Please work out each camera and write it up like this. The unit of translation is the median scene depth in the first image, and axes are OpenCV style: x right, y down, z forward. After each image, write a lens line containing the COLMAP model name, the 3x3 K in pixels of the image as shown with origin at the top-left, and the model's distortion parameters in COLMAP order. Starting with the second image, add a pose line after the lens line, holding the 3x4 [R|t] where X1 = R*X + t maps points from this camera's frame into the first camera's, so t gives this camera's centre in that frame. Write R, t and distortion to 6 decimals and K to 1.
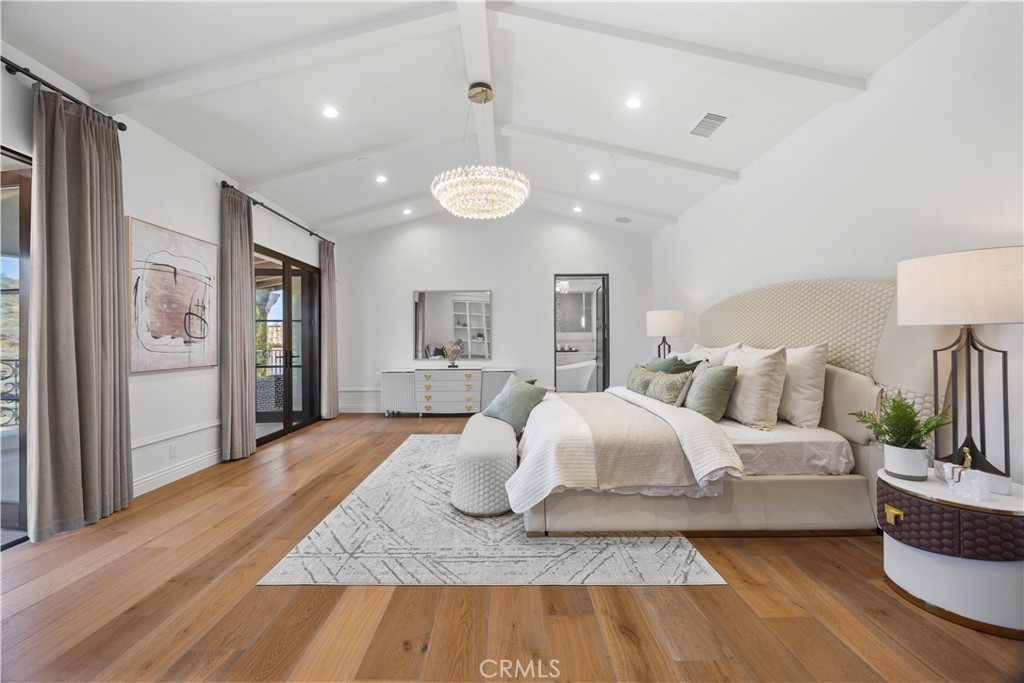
lens RADIAL K [[388.4, 0, 498.6], [0, 388.4, 340.5], [0, 0, 1]] dist [-0.004886, -0.000092]
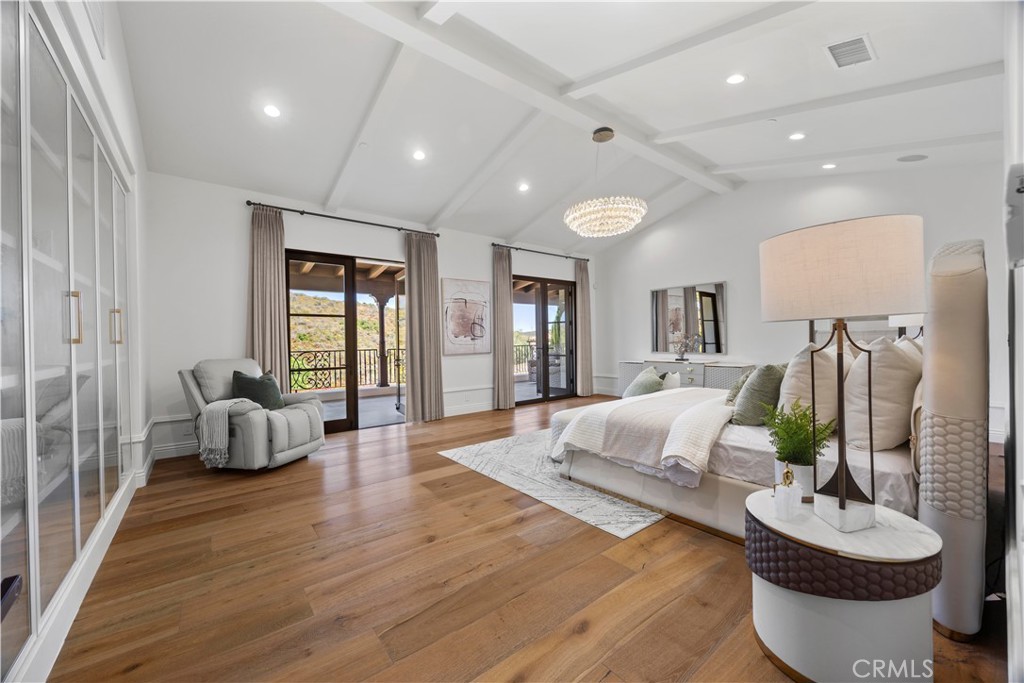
lens RADIAL K [[388.4, 0, 501.5], [0, 388.4, 340.2], [0, 0, 1]] dist [-0.004886, -0.000092]
pose [[0.620100, -0.002109, -0.784520, 0.816582], [0.017241, 0.999792, 0.010940, -0.009701], [0.784334, -0.020310, 0.620007, -0.028347]]
